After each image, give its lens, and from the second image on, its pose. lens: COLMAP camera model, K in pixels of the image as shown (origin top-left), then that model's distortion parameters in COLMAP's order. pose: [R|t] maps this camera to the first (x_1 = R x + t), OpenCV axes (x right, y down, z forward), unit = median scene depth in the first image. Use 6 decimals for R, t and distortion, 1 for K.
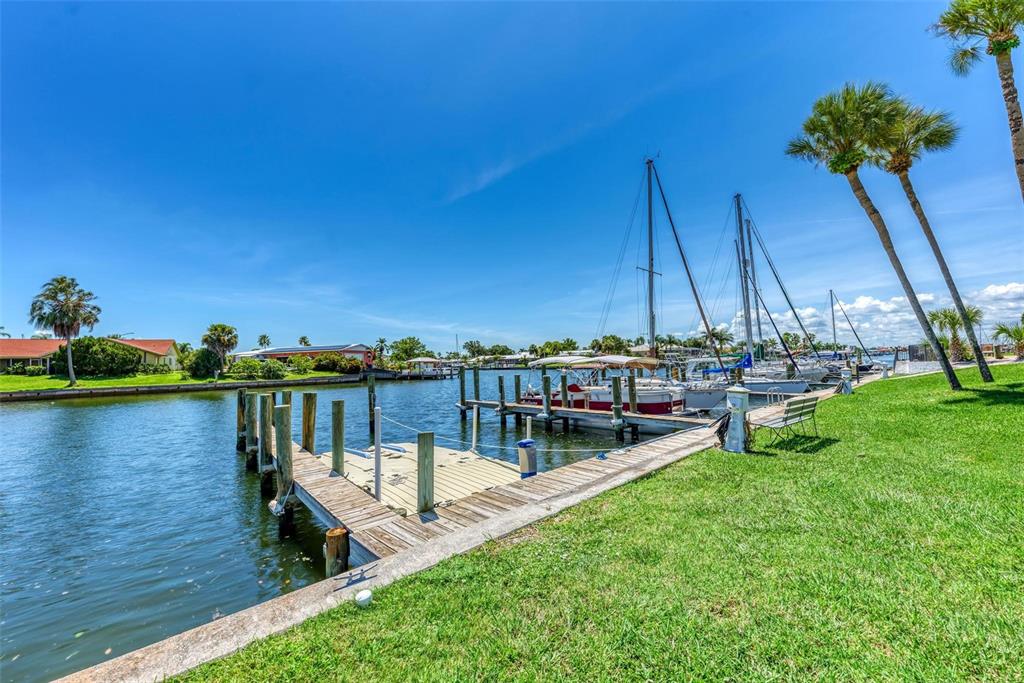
lens RADIAL K [[417.0, 0, 514.4], [0, 417.0, 348.5], [0, 0, 1]] dist [-0.001525, -0.000377]
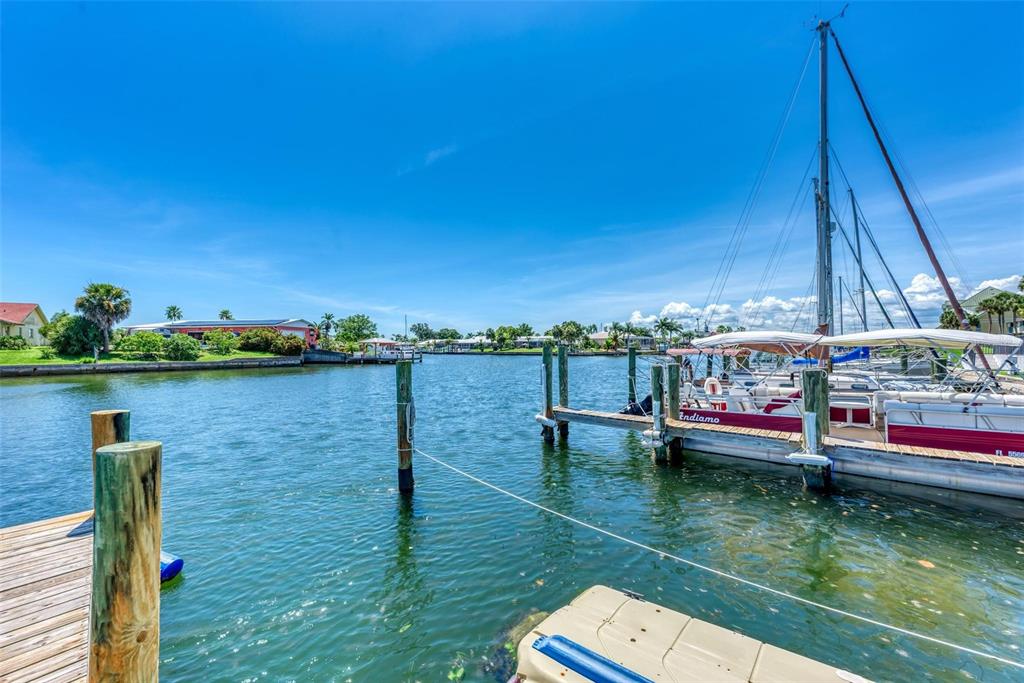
lens RADIAL K [[417.0, 0, 514.4], [0, 417.0, 348.5], [0, 0, 1]] dist [-0.001525, -0.000377]
pose [[0.989838, 0.024563, 0.140065, -0.071439], [-0.029300, 0.999063, 0.031856, 0.008685], [-0.139151, -0.035636, 0.989630, 0.137220]]
